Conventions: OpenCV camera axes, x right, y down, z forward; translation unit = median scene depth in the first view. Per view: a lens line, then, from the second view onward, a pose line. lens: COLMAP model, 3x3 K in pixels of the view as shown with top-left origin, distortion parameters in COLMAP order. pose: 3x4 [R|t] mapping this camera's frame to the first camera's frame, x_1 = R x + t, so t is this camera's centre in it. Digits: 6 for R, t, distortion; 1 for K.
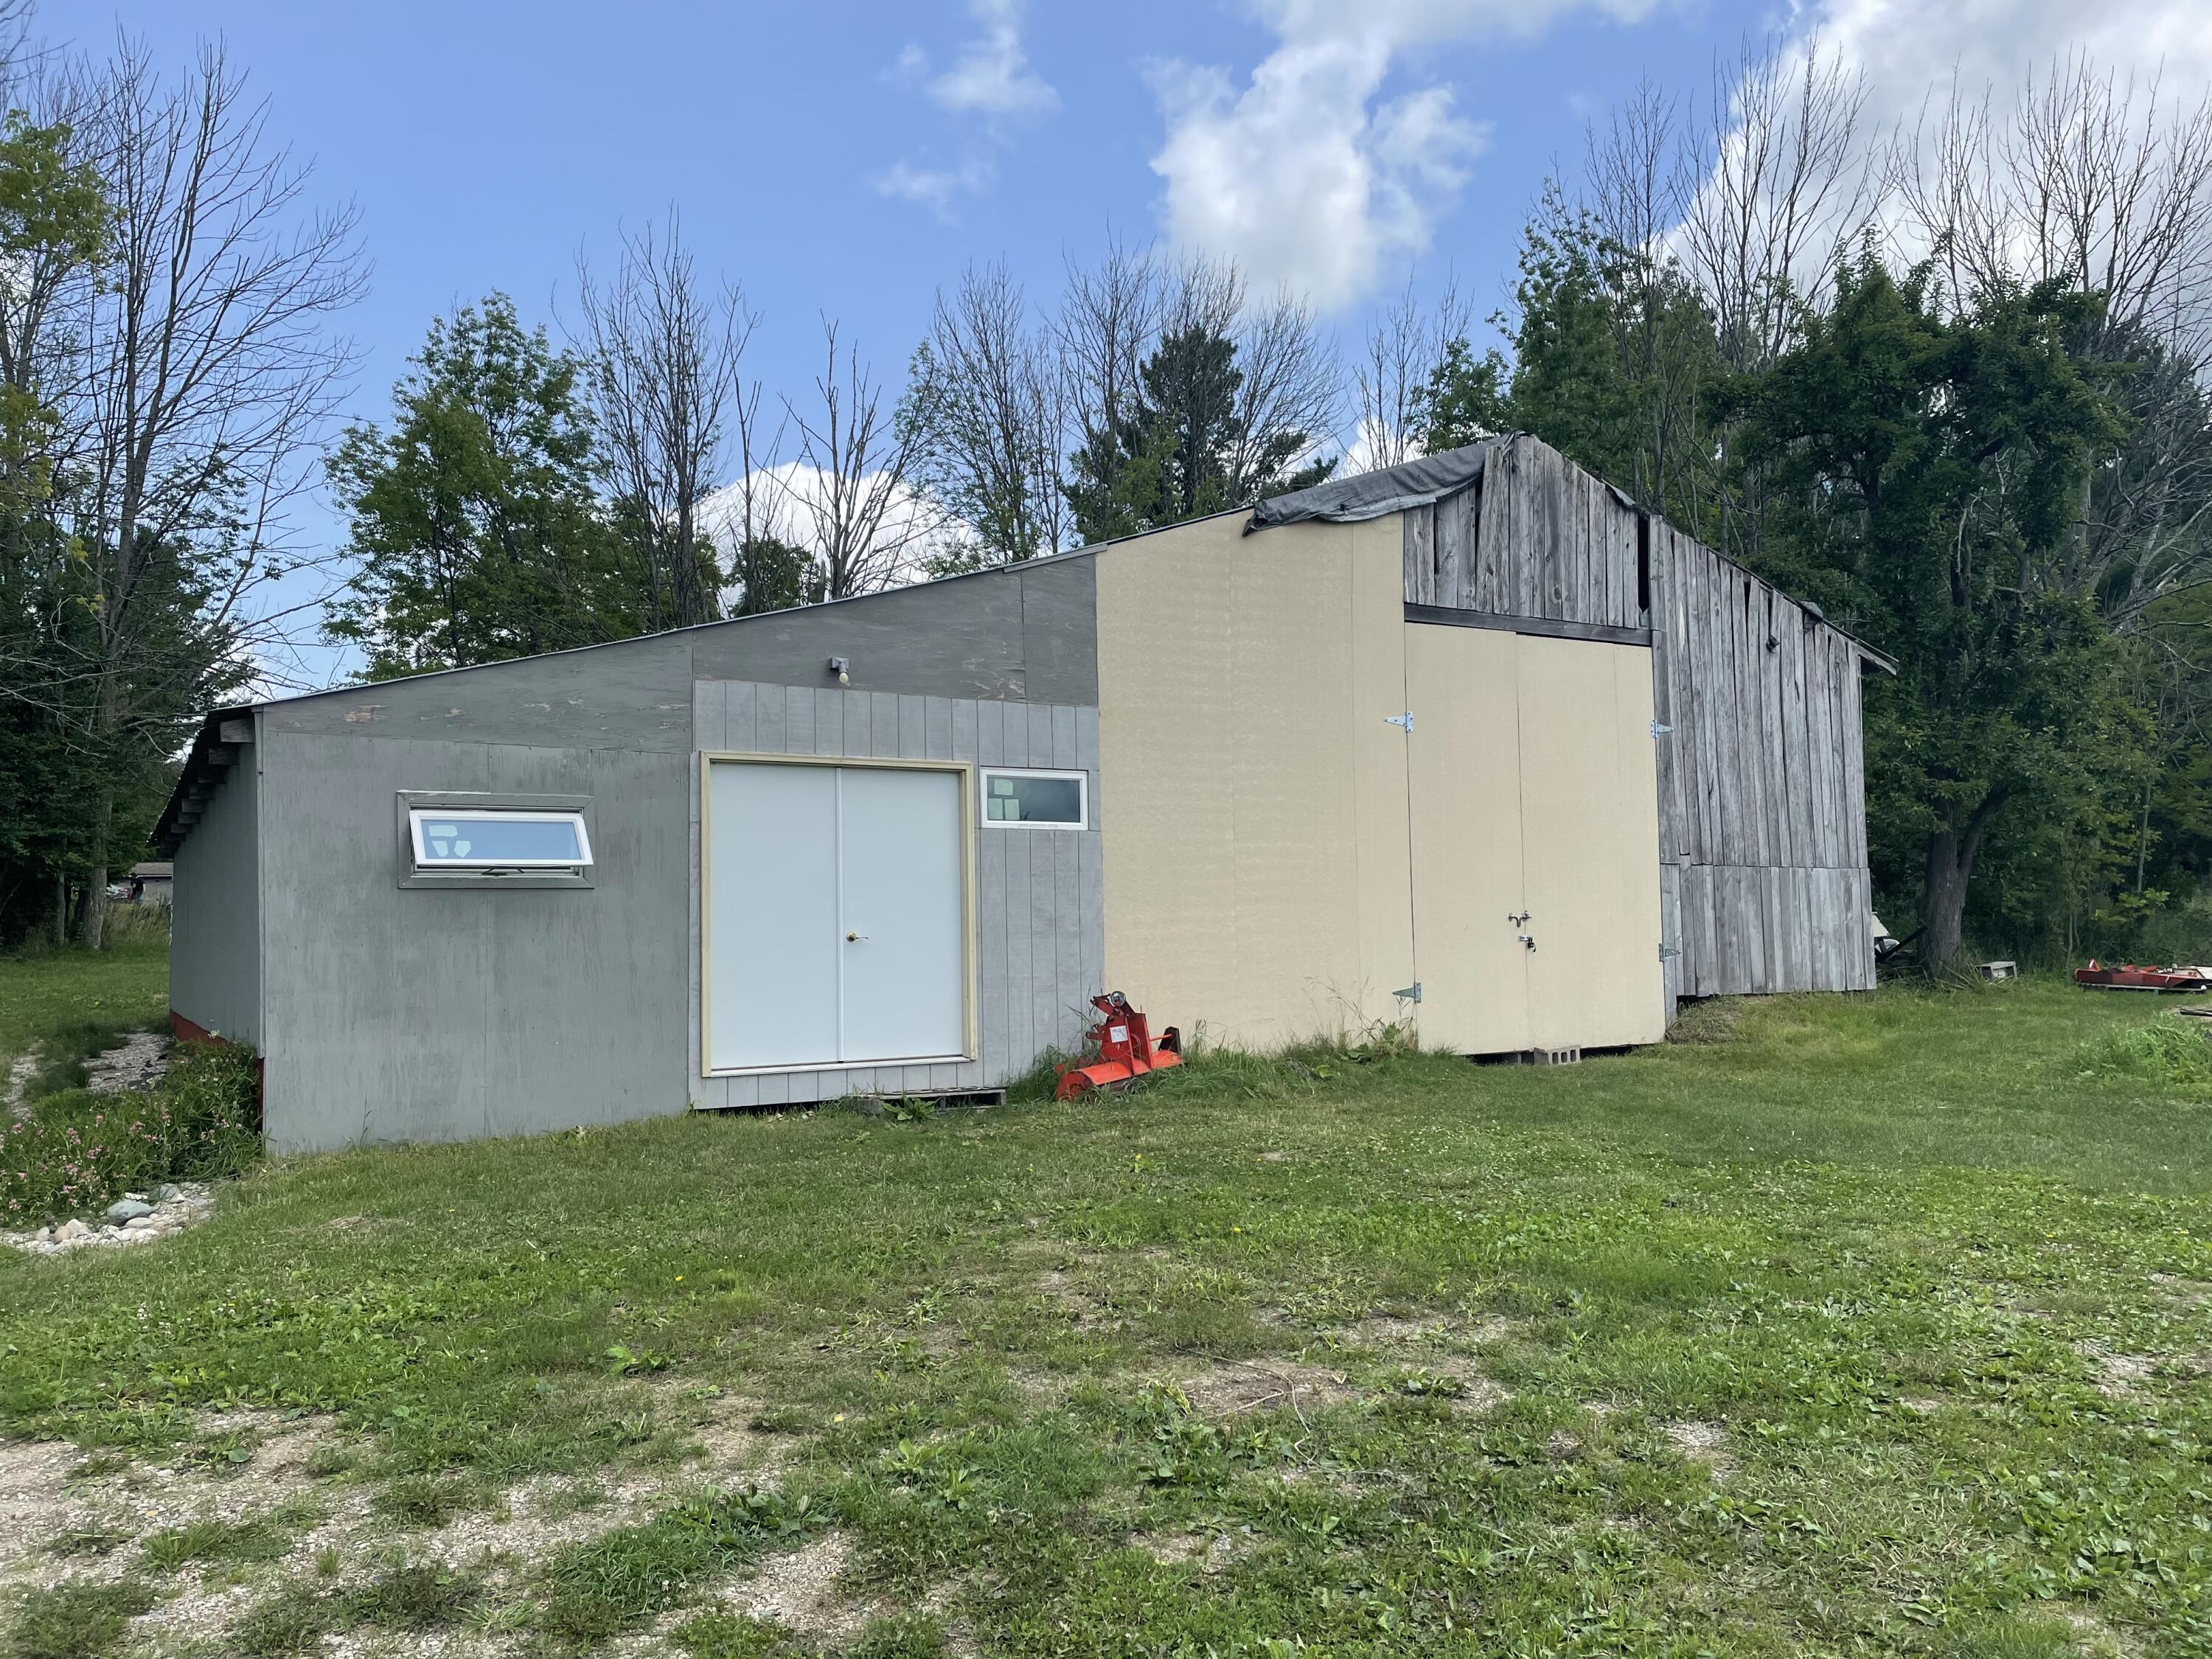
lens RADIAL K [[1675.8, 0, 1112.6], [0, 1675.8, 822.9], [0, 0, 1]] dist [0.051379, -0.052062]
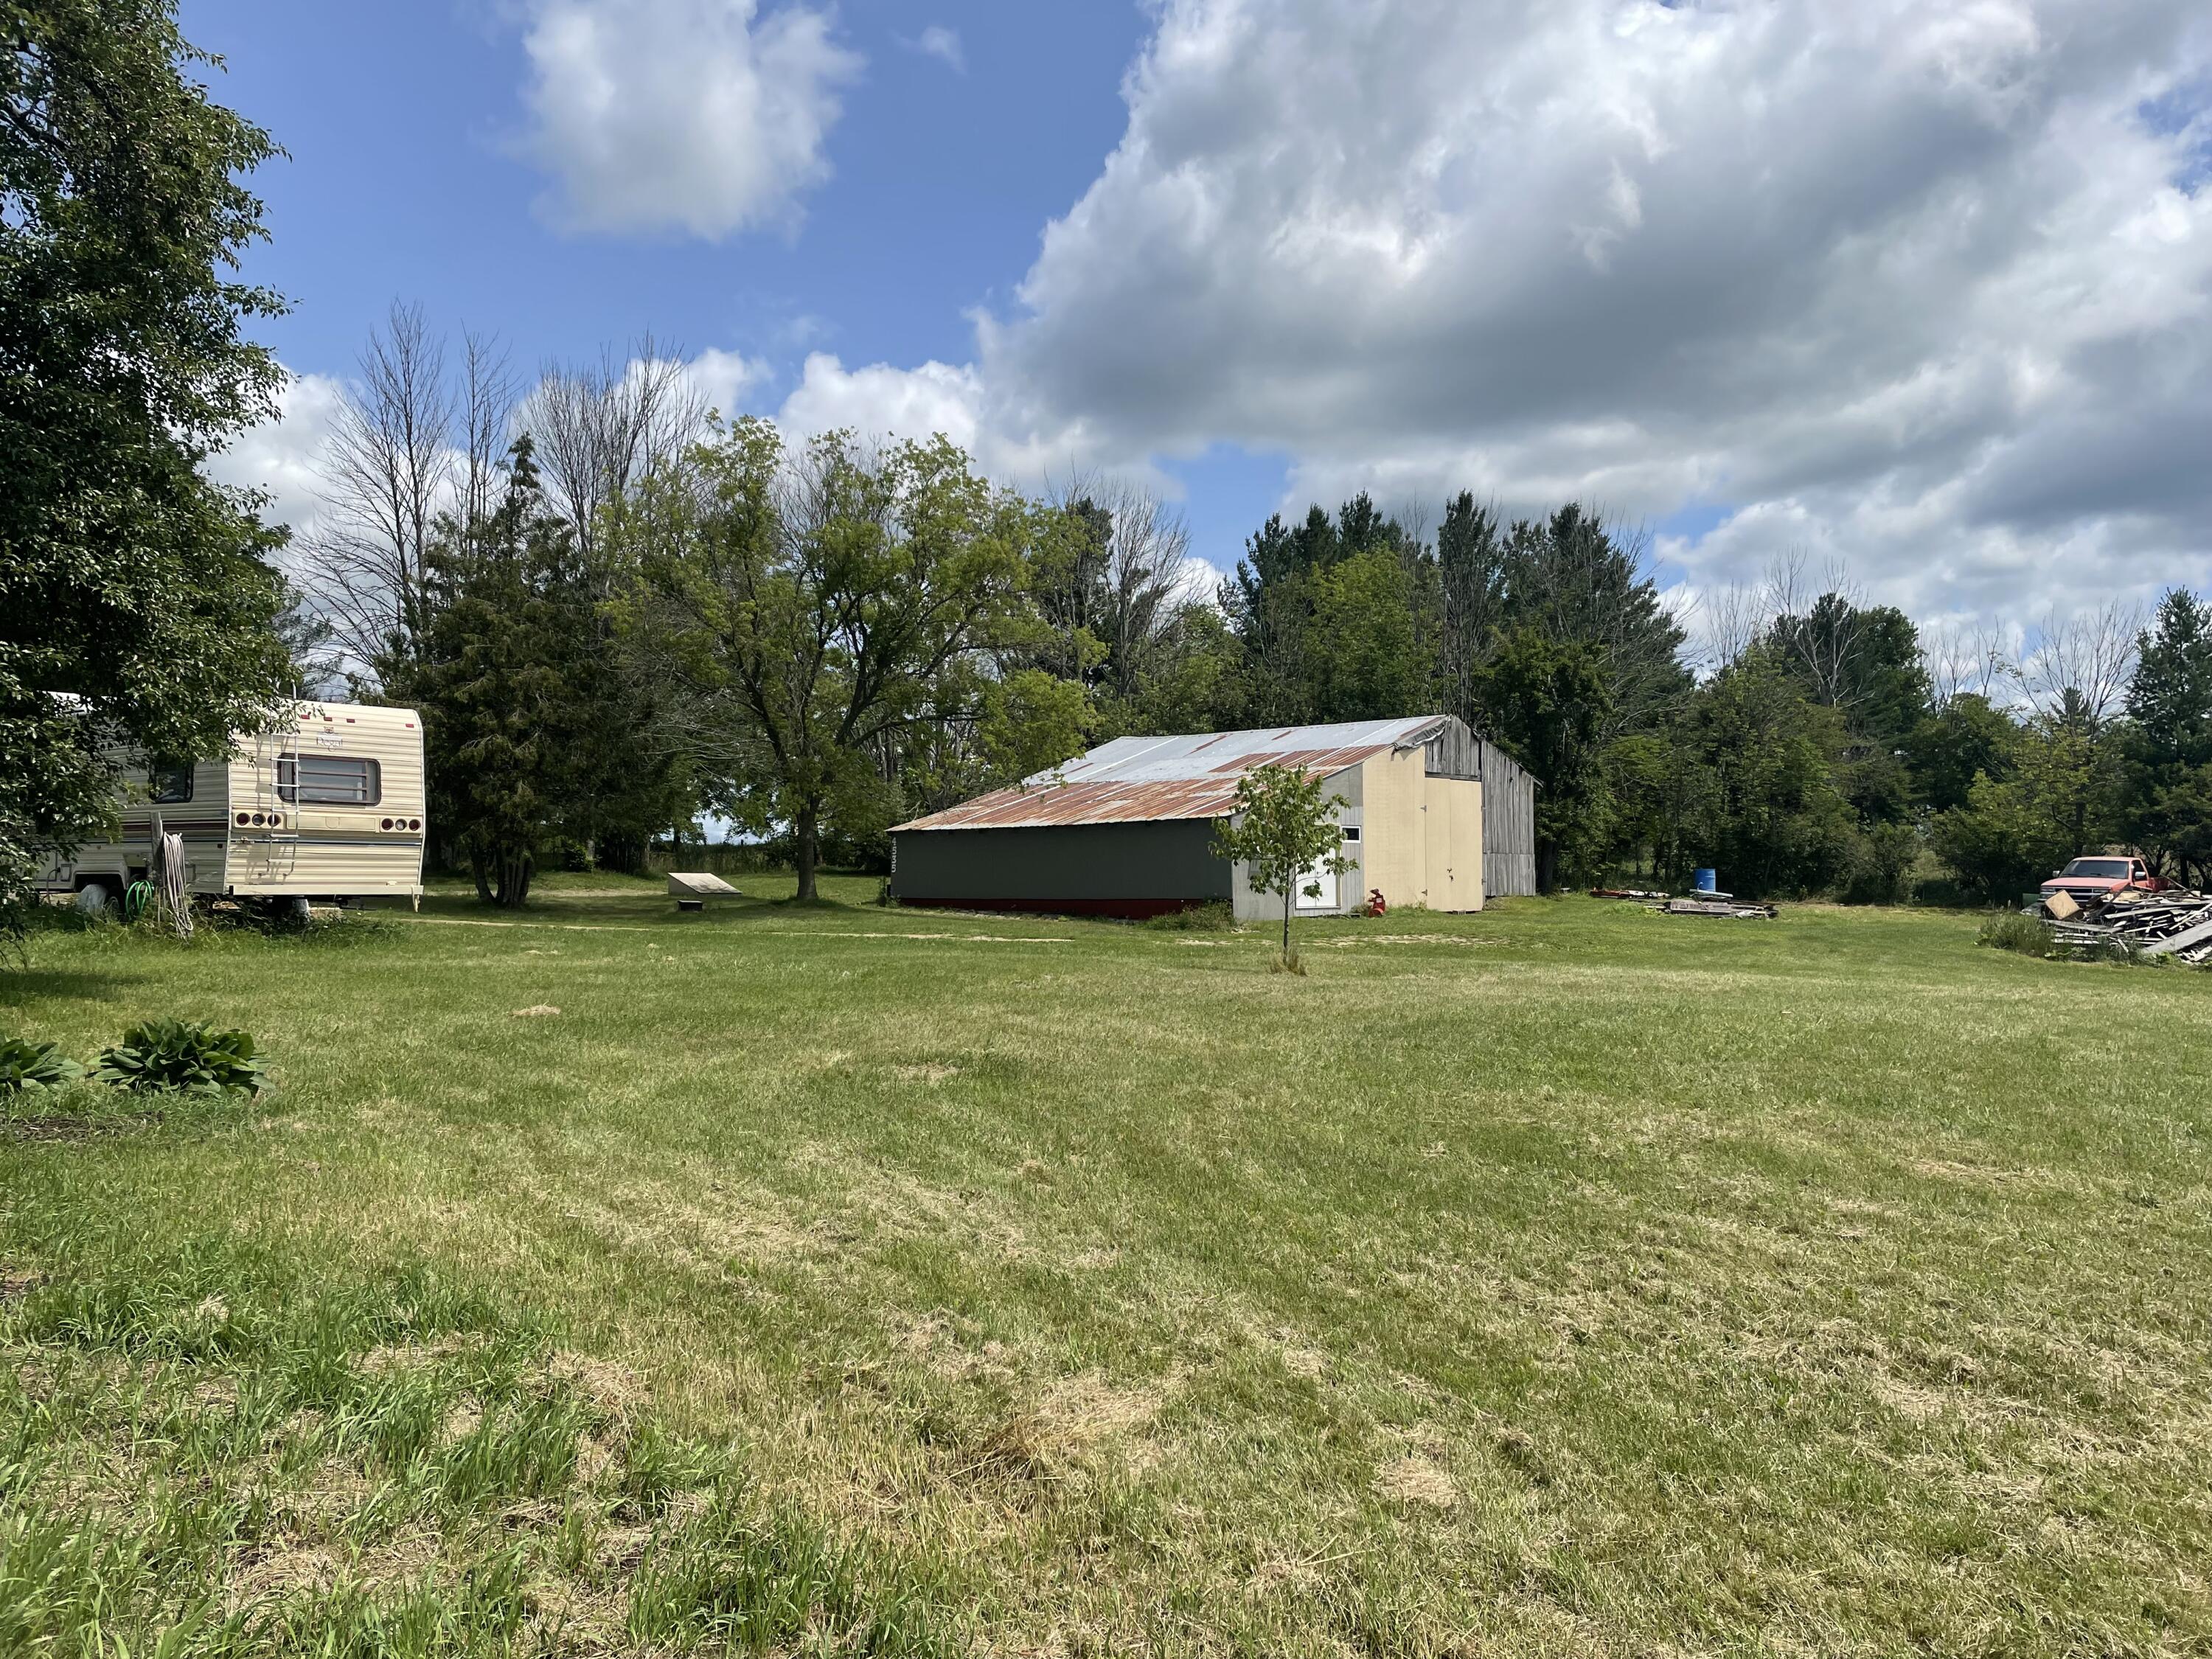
lens RADIAL K [[1667.8, 0, 1098.1], [0, 1667.8, 814.7], [0, 0, 1]] dist [0.046682, -0.023360]
pose [[0.958689, 0.025386, 0.283322, -1.177250], [-0.033439, 0.999162, 0.023623, -0.090679], [-0.282485, -0.032121, 0.958734, -1.674711]]
